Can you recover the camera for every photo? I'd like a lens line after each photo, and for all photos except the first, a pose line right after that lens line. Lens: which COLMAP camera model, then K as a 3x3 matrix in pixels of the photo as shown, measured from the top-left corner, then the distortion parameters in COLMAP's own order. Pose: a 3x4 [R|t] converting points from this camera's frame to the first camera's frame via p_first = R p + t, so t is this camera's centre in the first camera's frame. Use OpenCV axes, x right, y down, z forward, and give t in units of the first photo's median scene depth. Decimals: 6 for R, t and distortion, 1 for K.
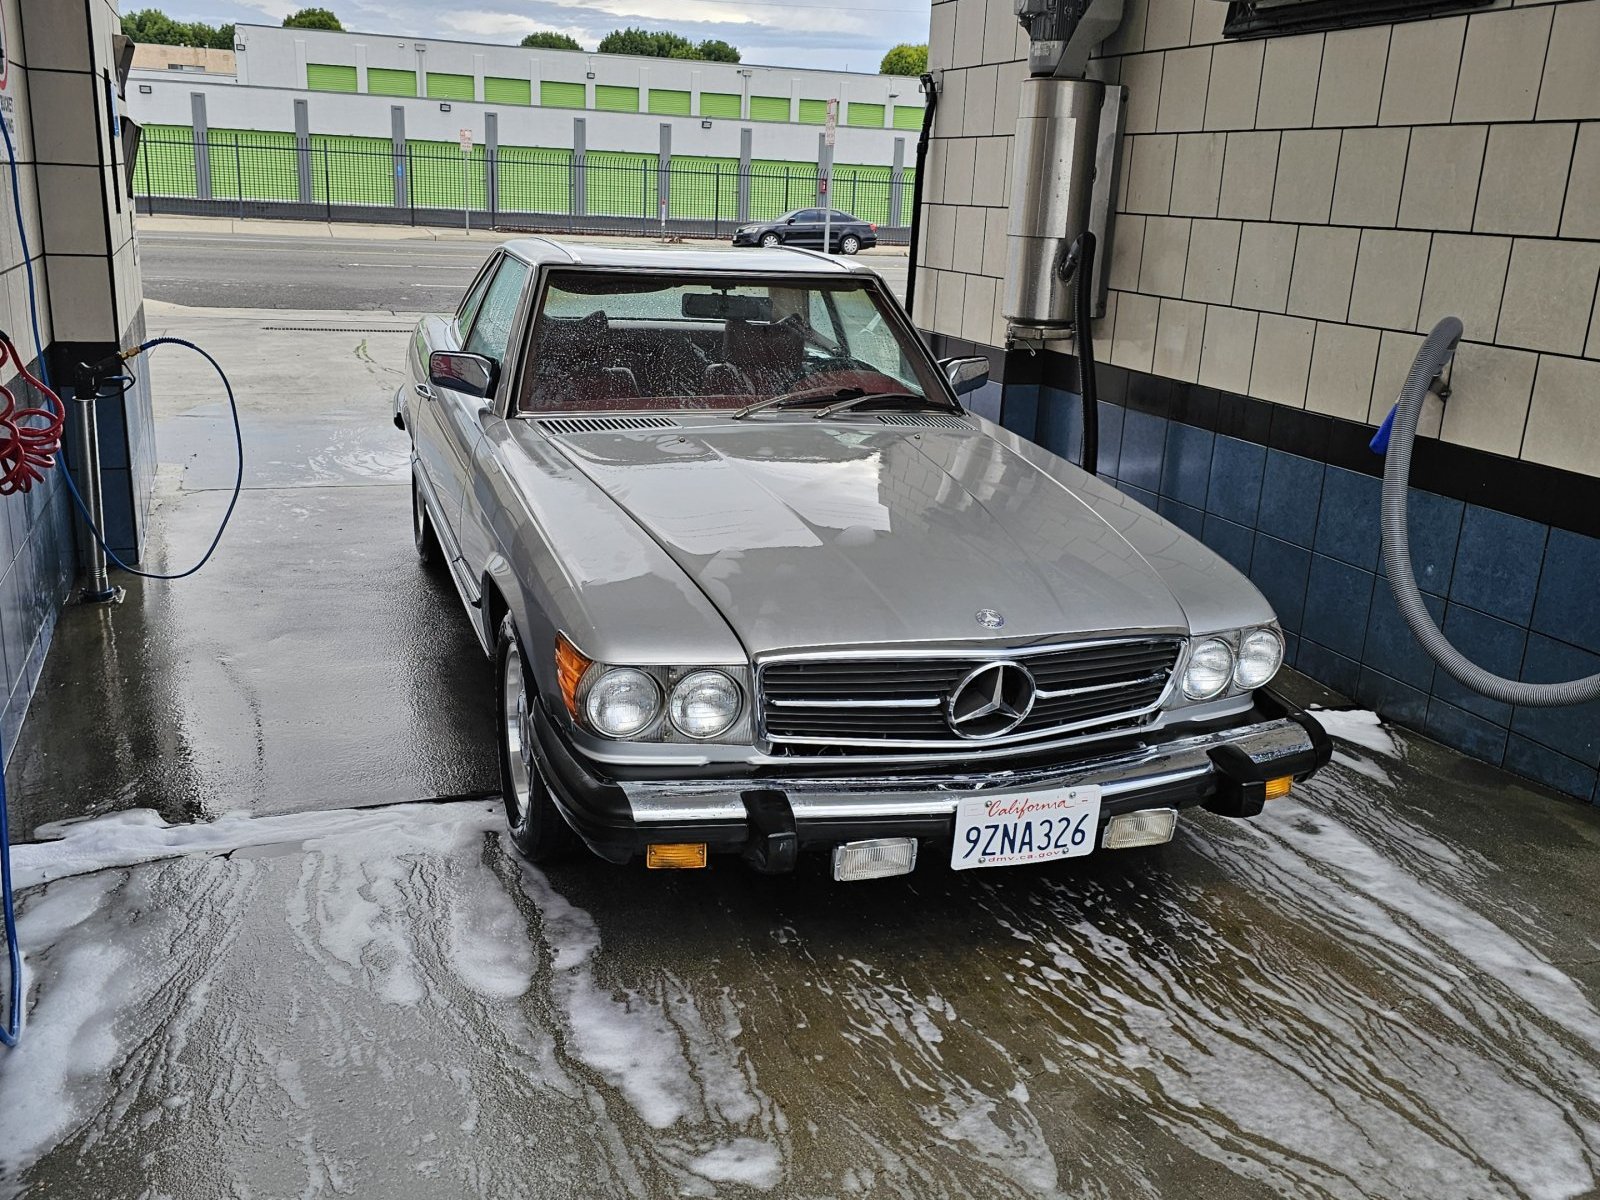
lens RADIAL K [[1440.6, 0, 841.9], [0, 1440.6, 632.2], [0, 0, 1]] dist [0.087533, -0.095679]
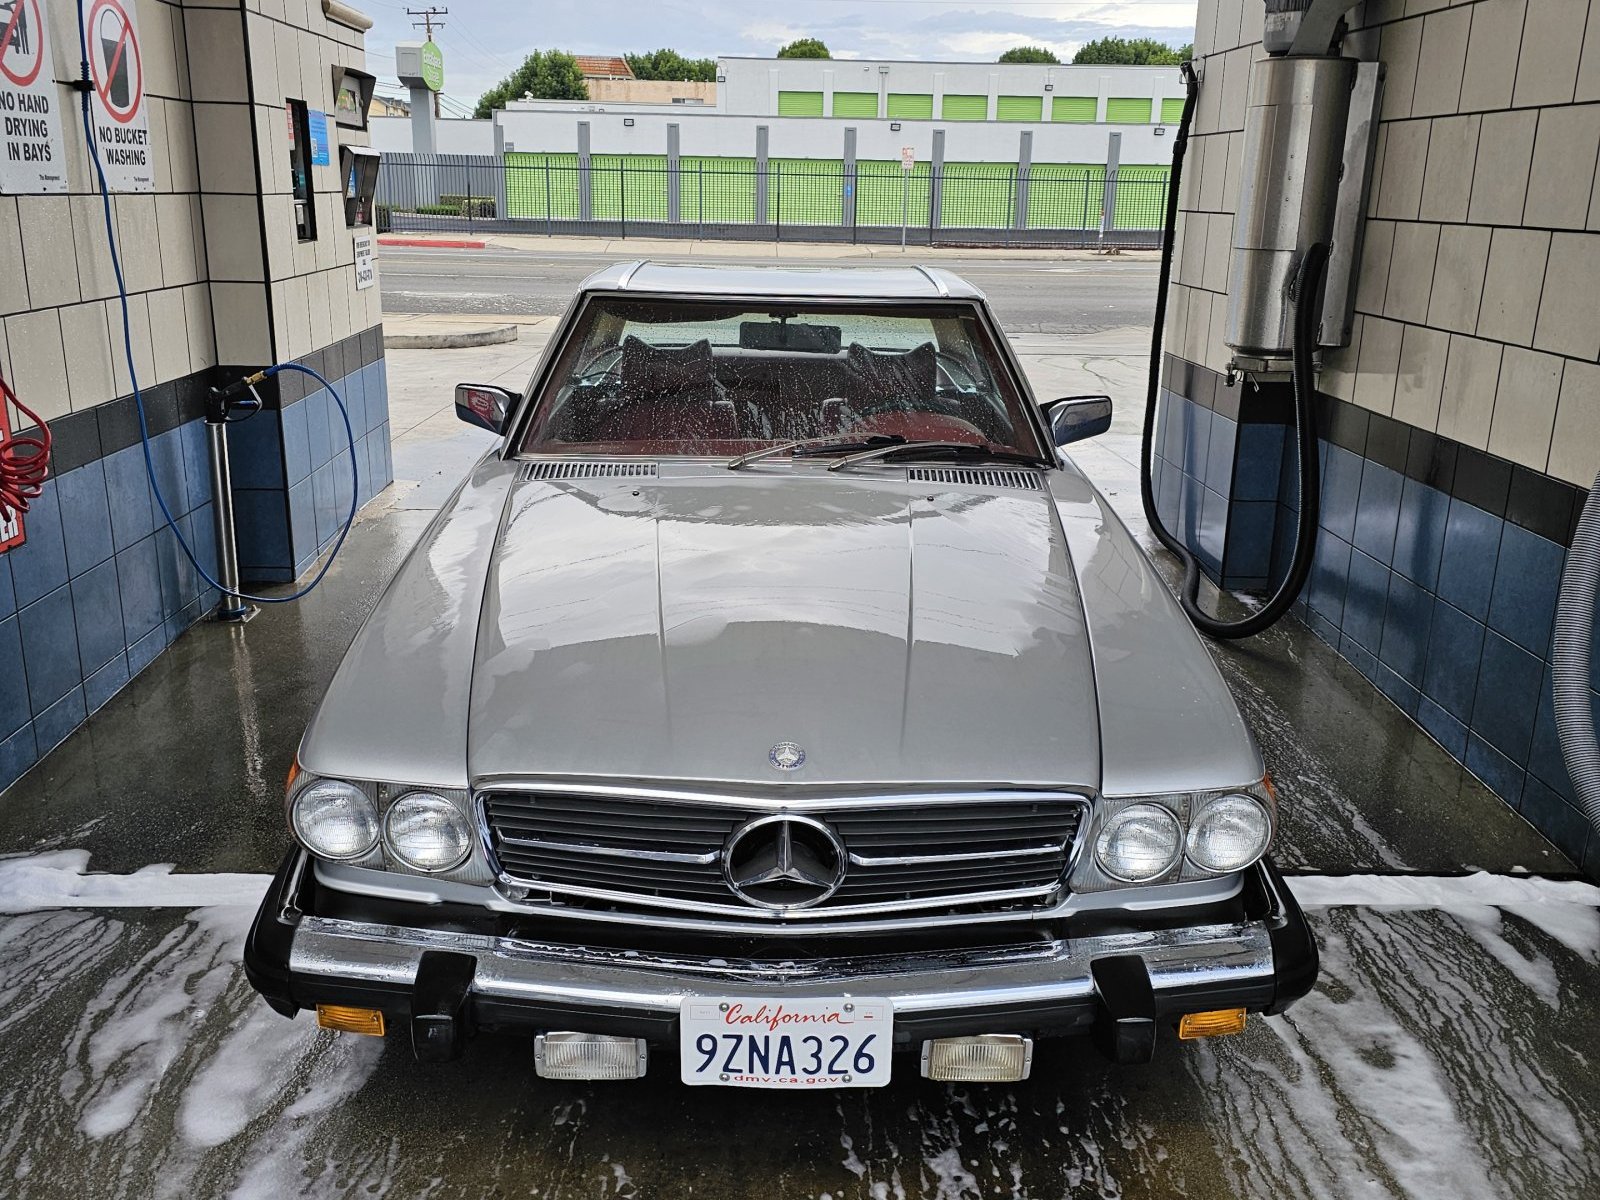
lens RADIAL K [[1440.6, 0, 841.9], [0, 1440.6, 632.2], [0, 0, 1]] dist [0.087533, -0.095679]
pose [[0.947479, 0.070932, -0.311852, 0.255442], [-0.073294, 0.997302, 0.004154, -0.056497], [0.311305, 0.018921, 0.950122, 0.195467]]
